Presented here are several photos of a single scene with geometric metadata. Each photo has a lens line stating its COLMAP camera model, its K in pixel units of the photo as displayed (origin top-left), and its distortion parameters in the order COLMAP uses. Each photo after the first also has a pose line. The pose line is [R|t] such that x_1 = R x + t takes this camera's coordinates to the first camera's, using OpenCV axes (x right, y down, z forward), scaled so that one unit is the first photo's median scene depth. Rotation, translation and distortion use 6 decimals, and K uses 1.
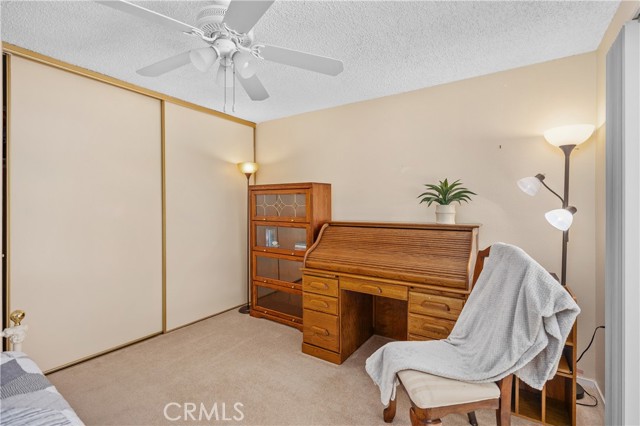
lens RADIAL K [[289.6, 0, 321.7], [0, 289.6, 210.7], [0, 0, 1]] dist [0.011131, -0.001983]
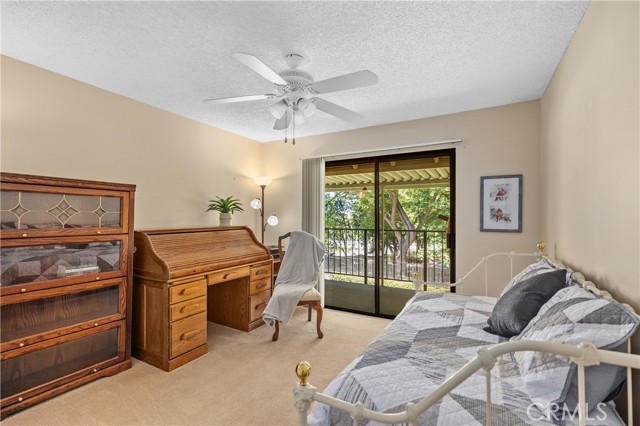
lens RADIAL K [[289.6, 0, 320.6], [0, 289.6, 212.8], [0, 0, 1]] dist [0.011131, -0.001983]
pose [[-0.057609, 0.003230, 0.998334, -1.096910], [0.005016, 0.999983, -0.002945, -0.013258], [-0.998327, 0.004838, -0.057624, 0.612323]]
